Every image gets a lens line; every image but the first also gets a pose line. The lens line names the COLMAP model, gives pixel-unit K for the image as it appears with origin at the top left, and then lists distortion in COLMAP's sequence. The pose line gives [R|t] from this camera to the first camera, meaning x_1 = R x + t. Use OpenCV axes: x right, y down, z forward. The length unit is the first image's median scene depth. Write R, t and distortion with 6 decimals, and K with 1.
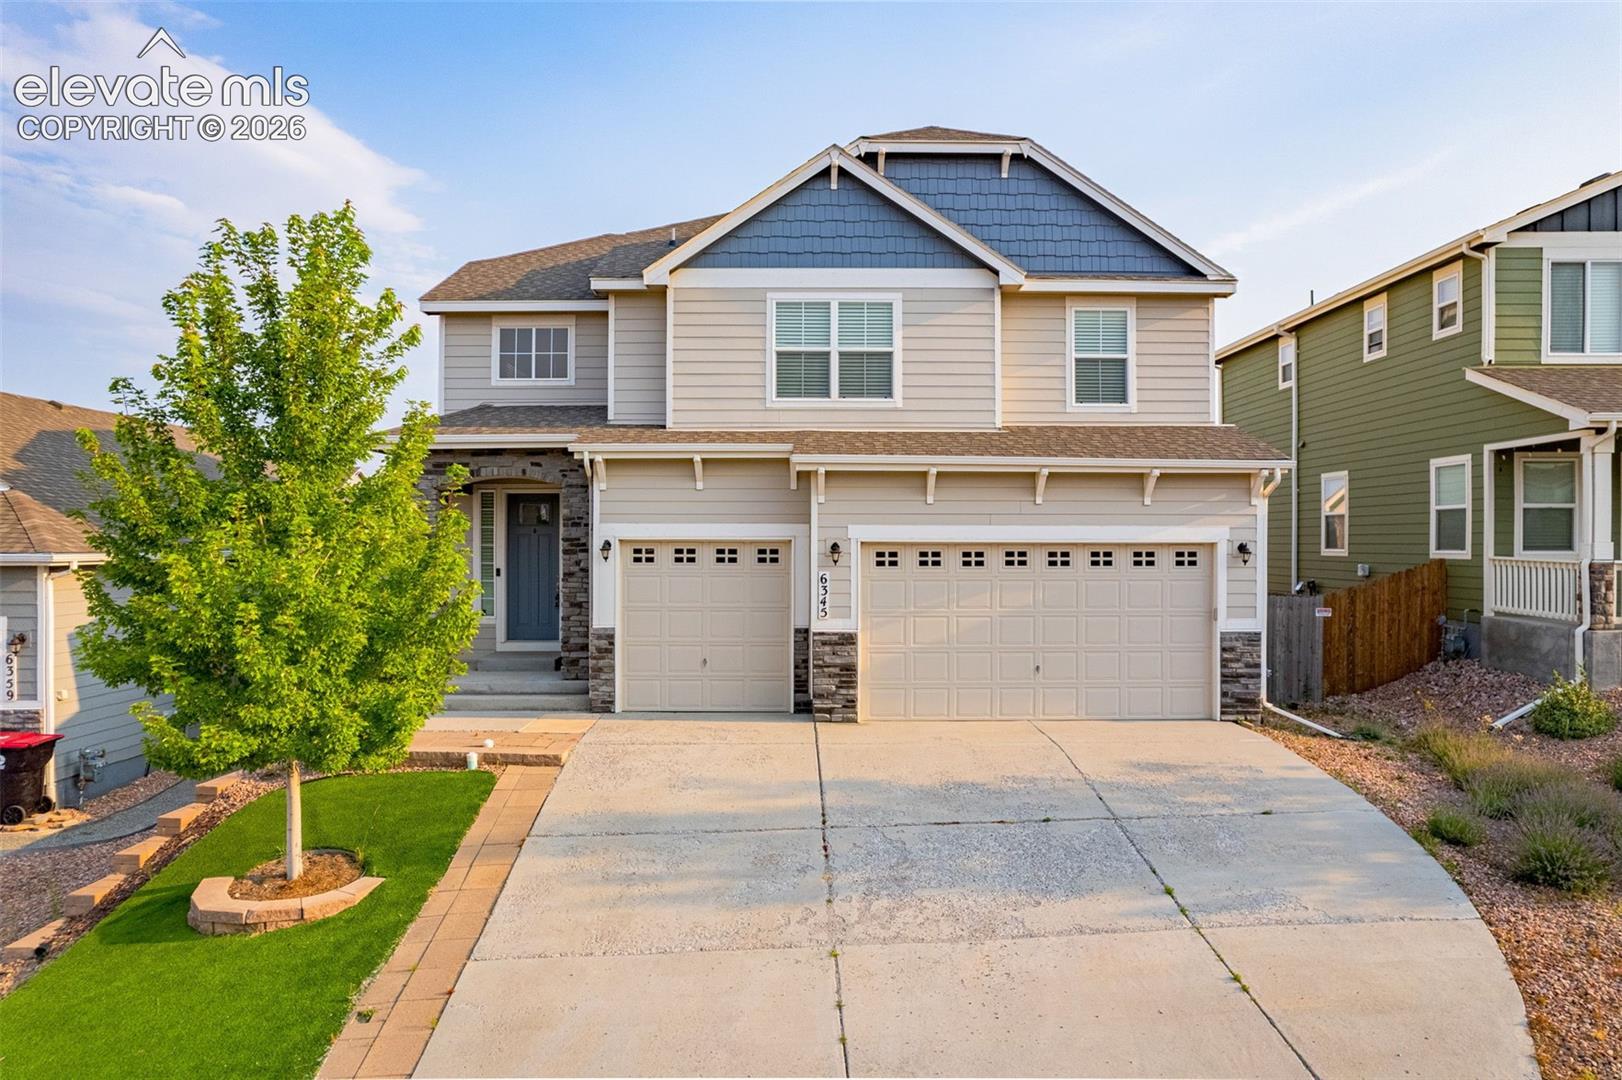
lens RADIAL K [[1054.6, 0, 827.6], [0, 1054.6, 549.4], [0, 0, 1]] dist [-0.029195, 0.024822]
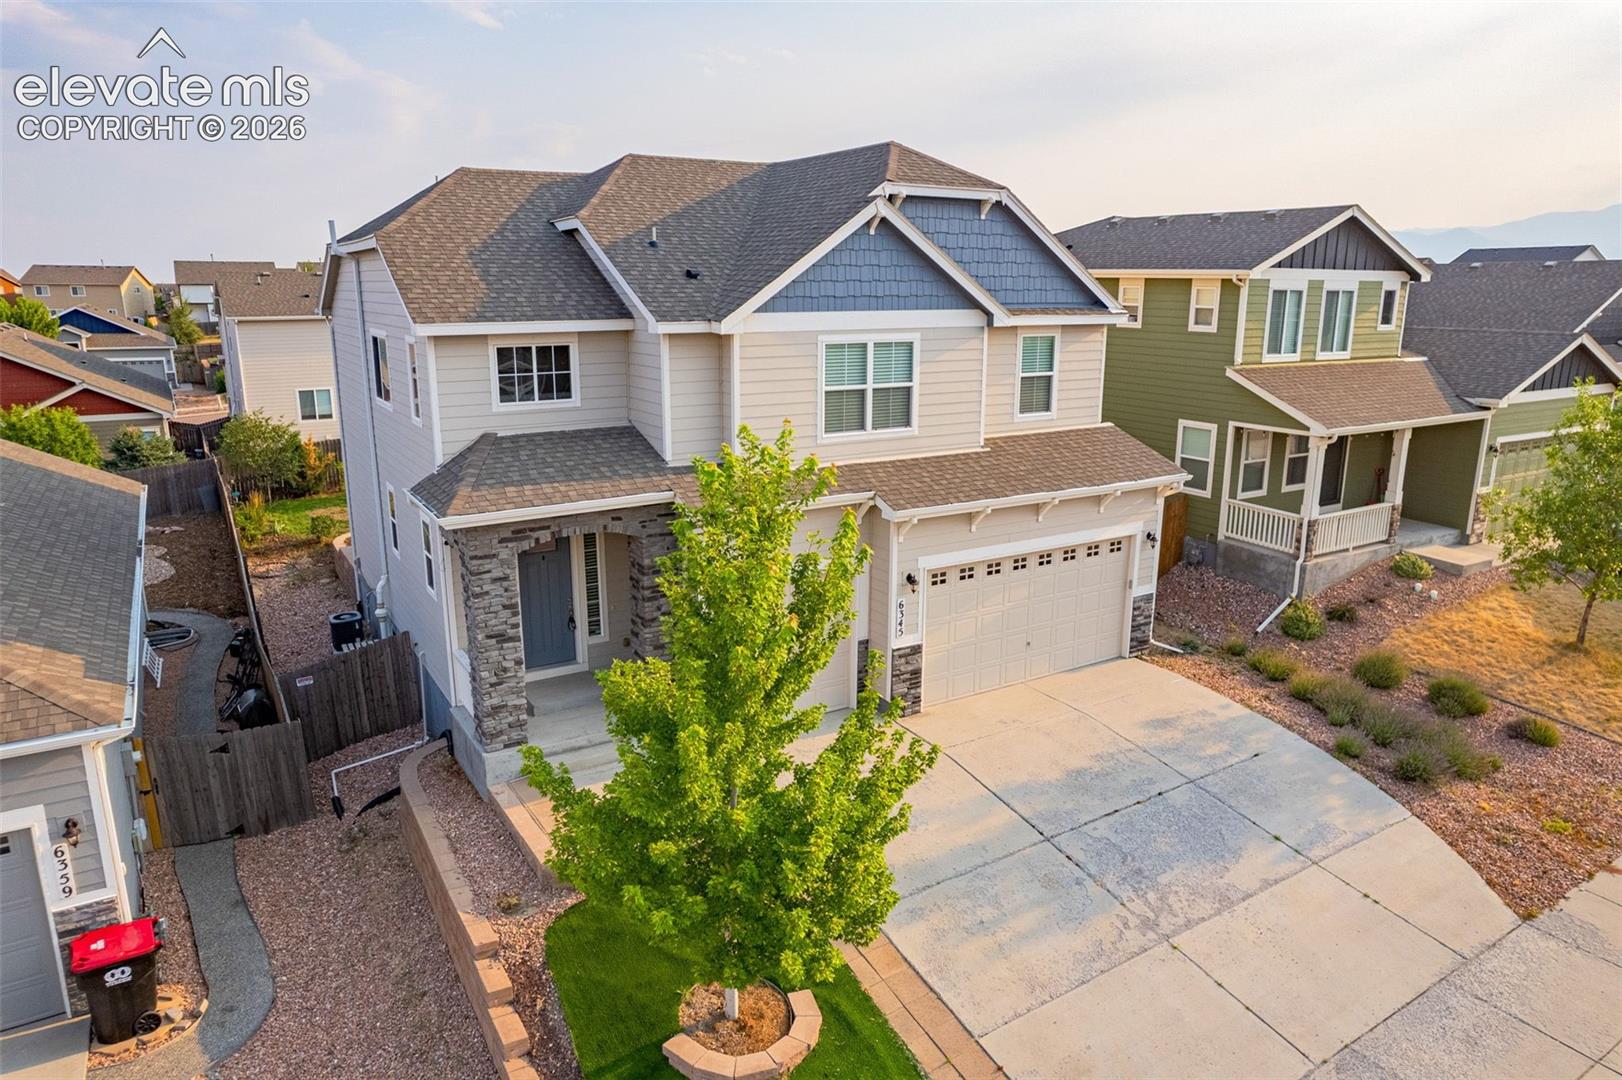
lens RADIAL K [[1054.6, 0, 856.2], [0, 1054.6, 558.4], [0, 0, 1]] dist [-0.029195, 0.024822]
pose [[0.850292, -0.123926, 0.511513, -0.592064], [-0.006229, 0.969446, 0.245226, -0.286470], [-0.526274, -0.211700, 0.823540, 0.063469]]
